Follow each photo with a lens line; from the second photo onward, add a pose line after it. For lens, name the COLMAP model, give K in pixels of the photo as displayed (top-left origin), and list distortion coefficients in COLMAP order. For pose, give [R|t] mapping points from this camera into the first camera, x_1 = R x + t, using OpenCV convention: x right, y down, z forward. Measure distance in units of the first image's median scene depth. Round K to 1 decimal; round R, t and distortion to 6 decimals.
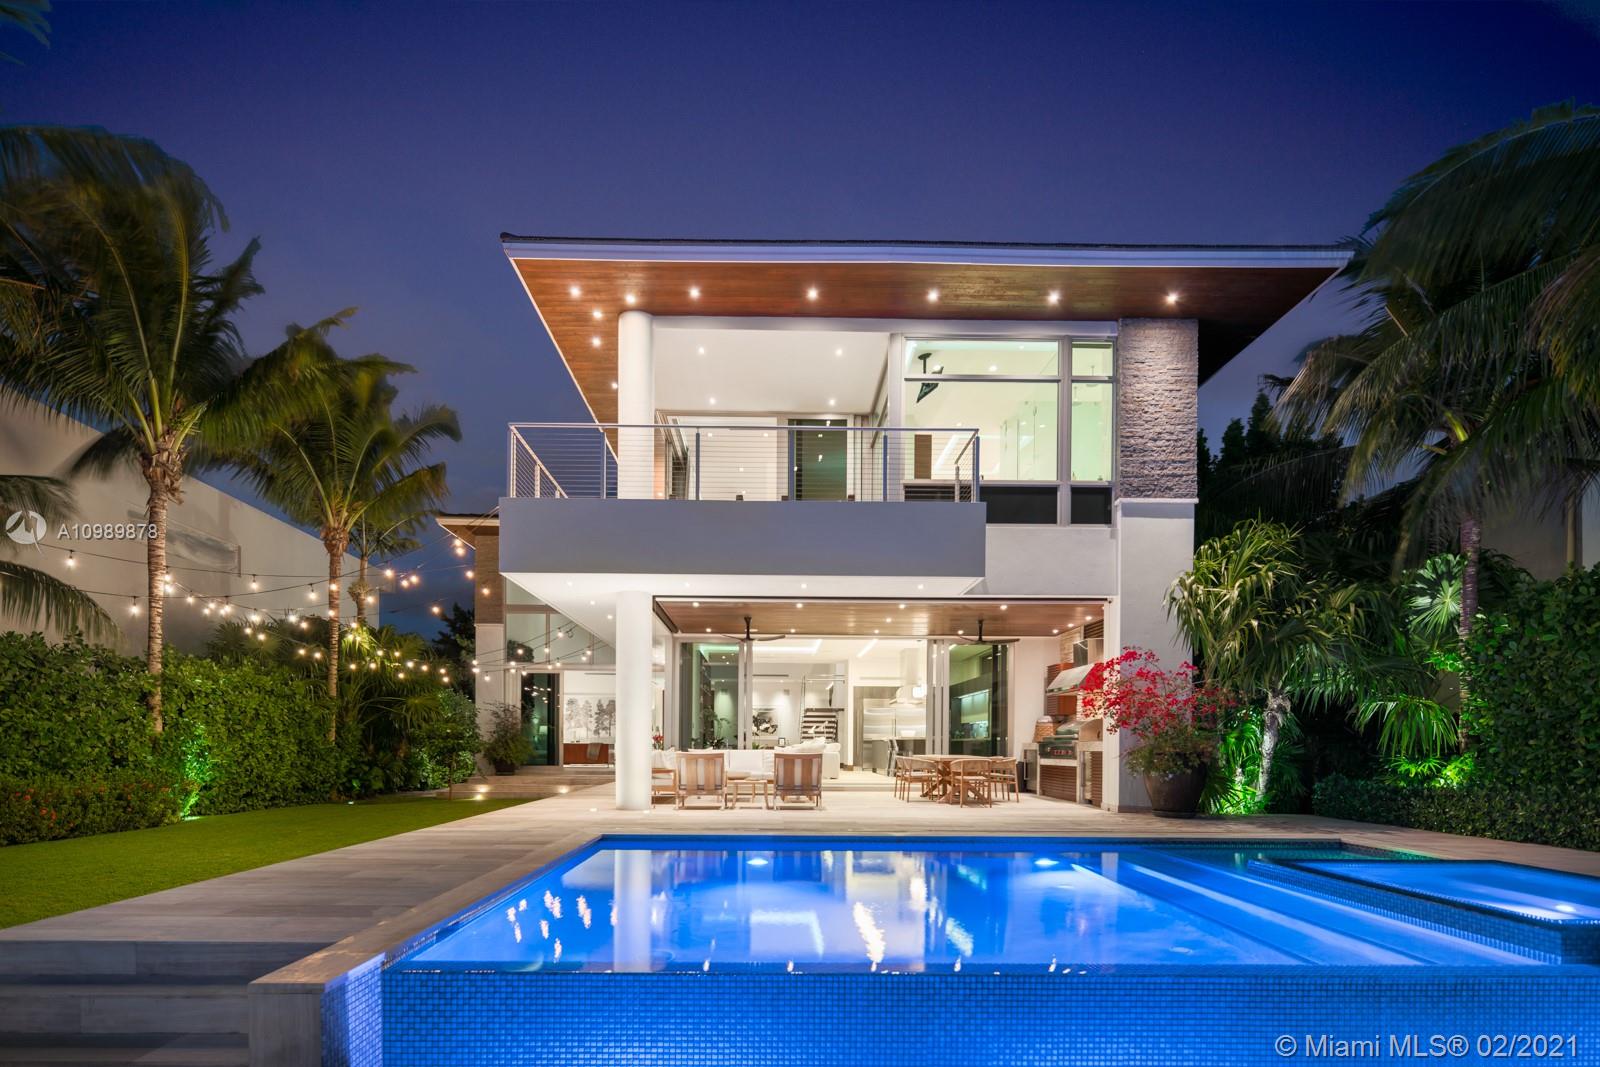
lens RADIAL K [[785.1, 0, 799.5], [0, 785.1, 573.1], [0, 0, 1]] dist [-0.000690, -0.000552]
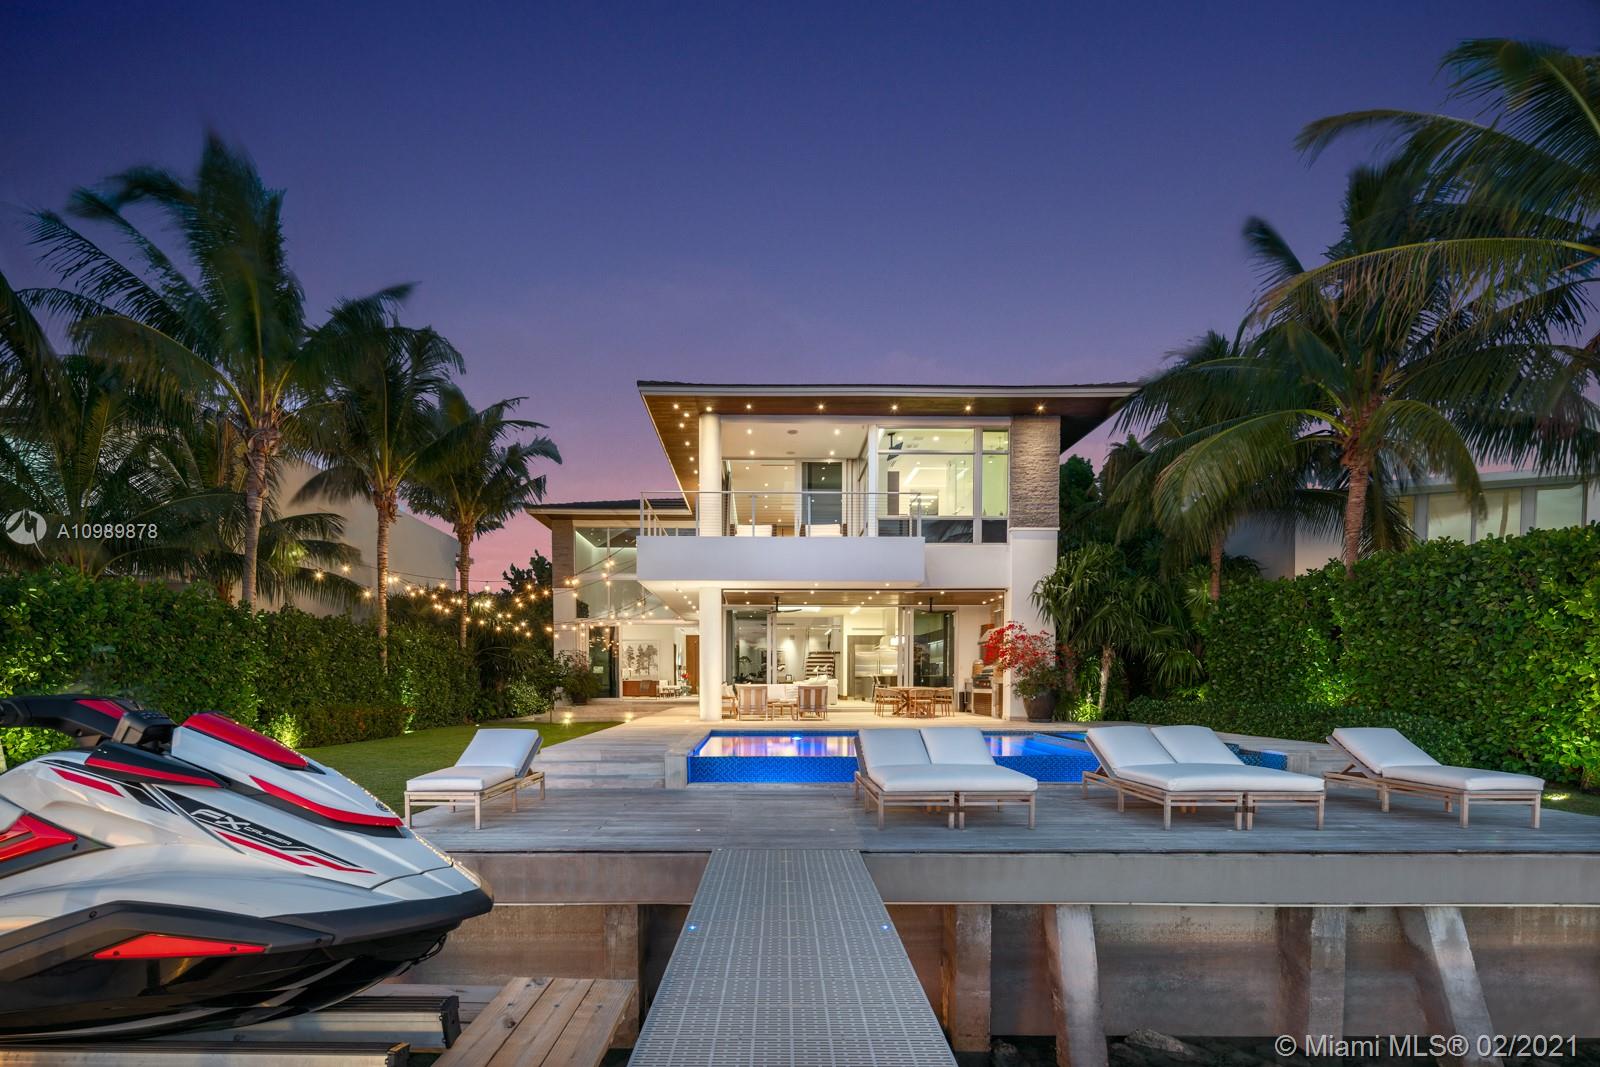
lens RADIAL K [[785.1, 0, 799.8], [0, 785.1, 533.2], [0, 0, 1]] dist [-0.000690, -0.000552]
pose [[0.999954, -0.005690, 0.007745, -0.033049], [0.005450, 0.999512, 0.030744, -0.112747], [-0.007916, -0.030700, 0.999497, -0.507610]]
